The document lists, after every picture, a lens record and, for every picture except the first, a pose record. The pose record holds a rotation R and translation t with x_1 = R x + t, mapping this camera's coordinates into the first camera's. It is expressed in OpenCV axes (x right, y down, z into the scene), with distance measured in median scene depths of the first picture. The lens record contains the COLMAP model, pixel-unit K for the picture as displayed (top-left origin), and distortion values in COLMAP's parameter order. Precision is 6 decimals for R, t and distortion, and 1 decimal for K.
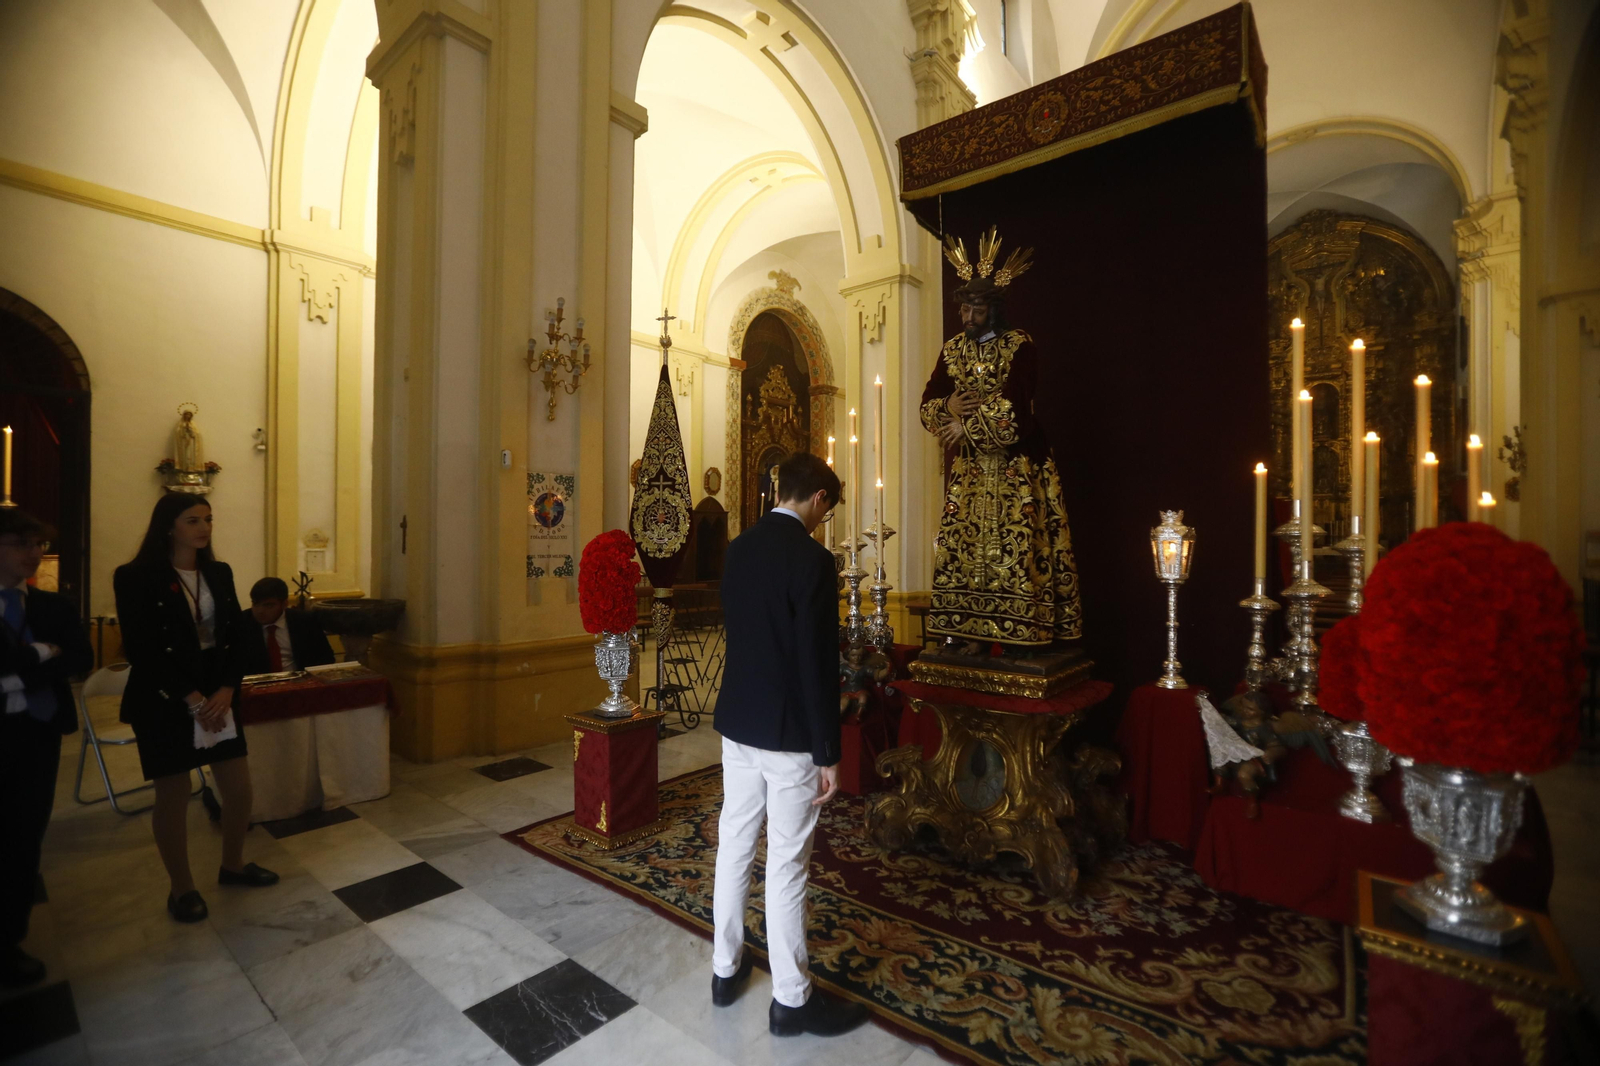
lens RADIAL K [[717.8, 0, 796.5], [0, 717.8, 538.9], [0, 0, 1]] dist [-0.072254, 0.026887]
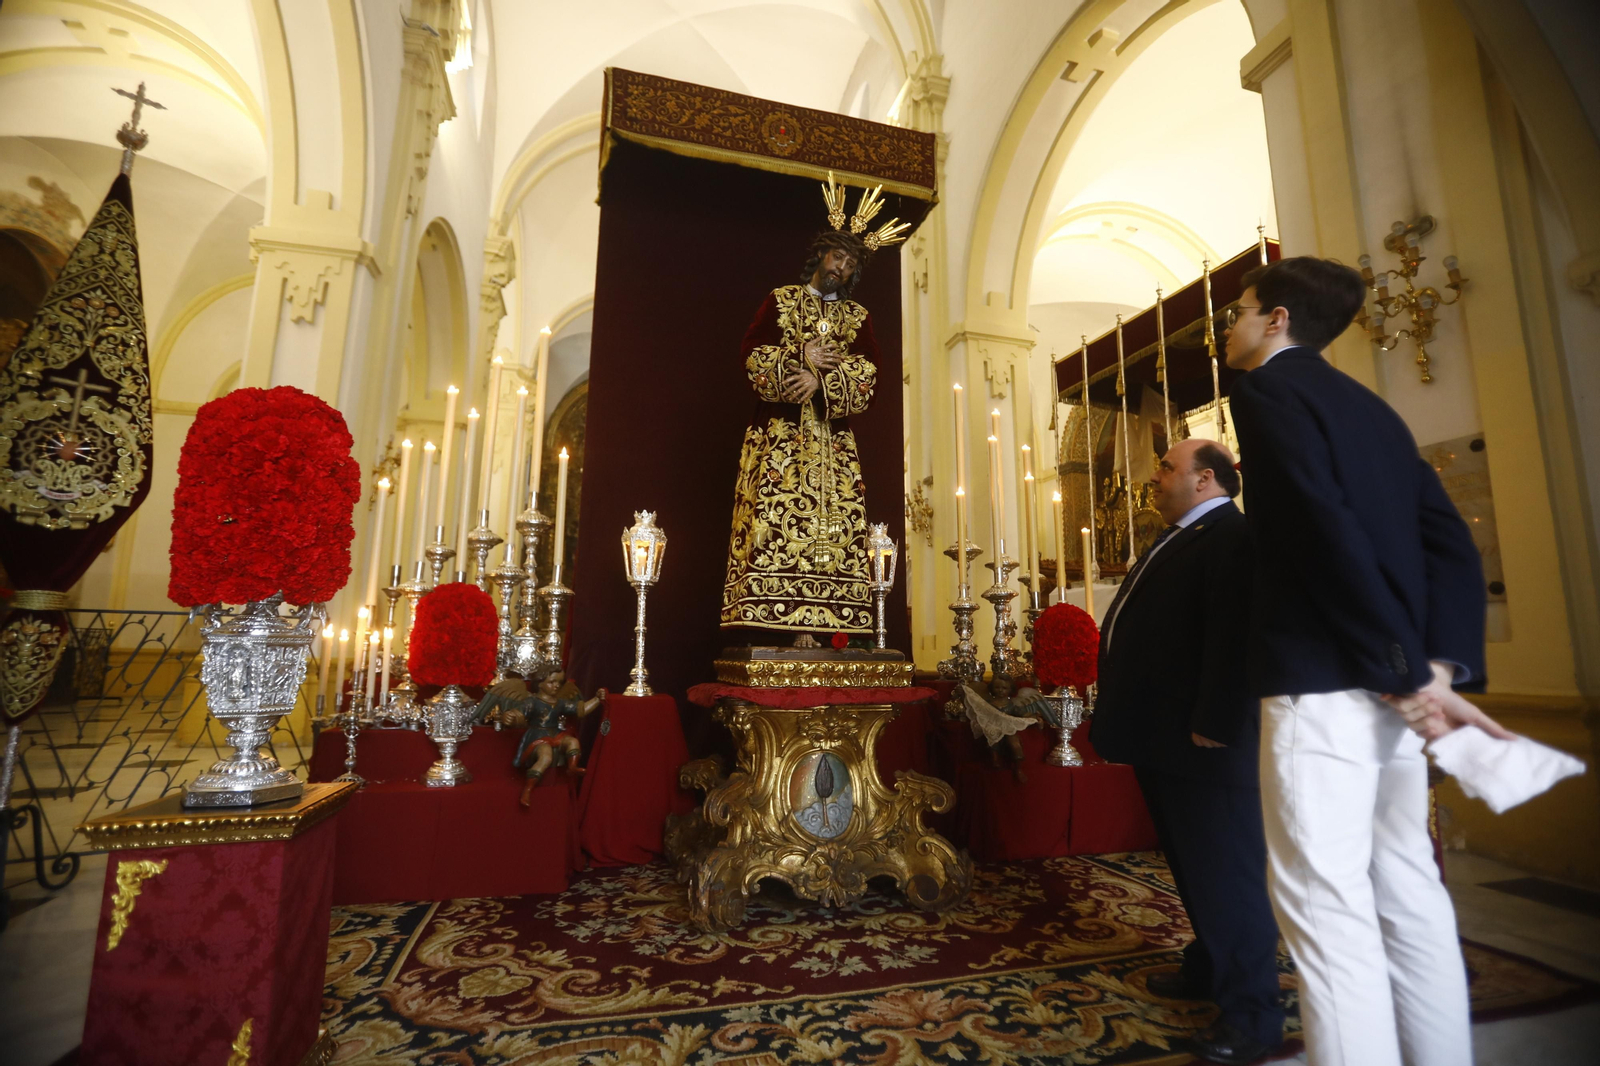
lens RADIAL K [[717.8, 0, 796.3], [0, 717.8, 539.8], [0, 0, 1]] dist [-0.072254, 0.026887]
pose [[0.576653, 0.130542, 0.806492, -0.437052], [-0.012587, 0.988454, -0.150996, 0.157467], [-0.816892, 0.076921, 0.571639, 0.508017]]
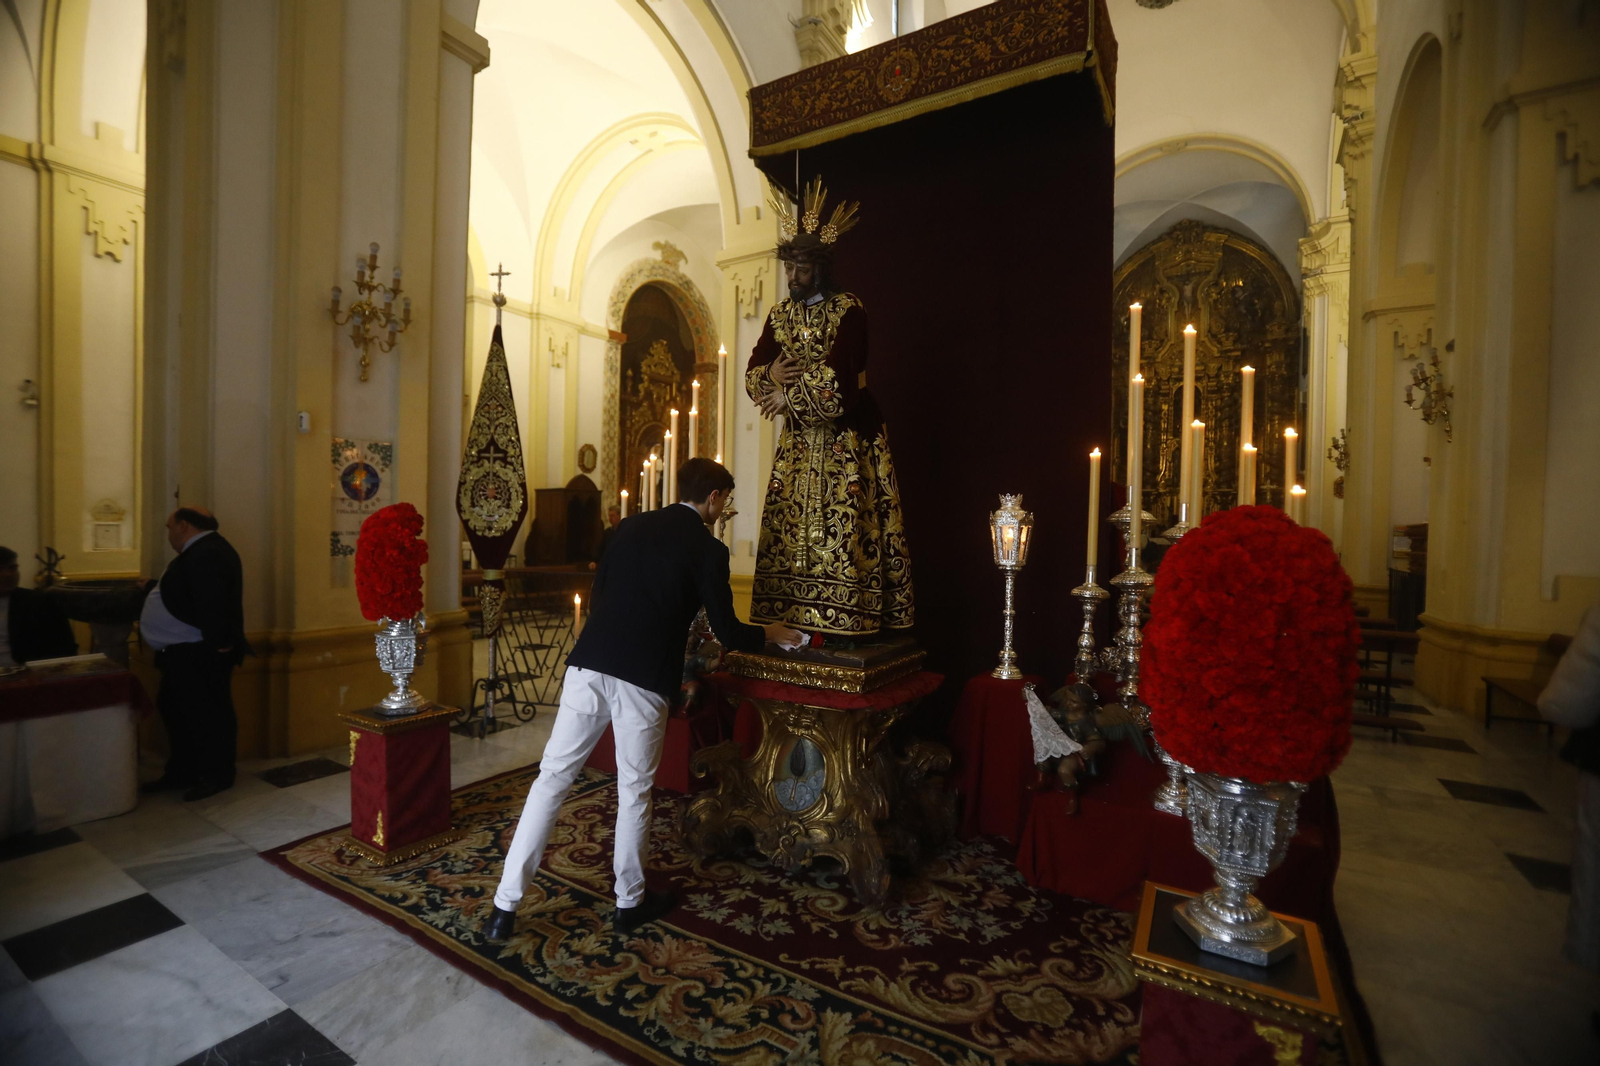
lens RADIAL K [[717.8, 0, 795.8], [0, 717.8, 539.2], [0, 0, 1]] dist [-0.072254, 0.026887]
pose [[0.990190, 0.013594, 0.139064, 0.114218], [-0.016838, 0.999612, 0.022180, 0.004734], [-0.138709, -0.024304, 0.990035, 0.079590]]
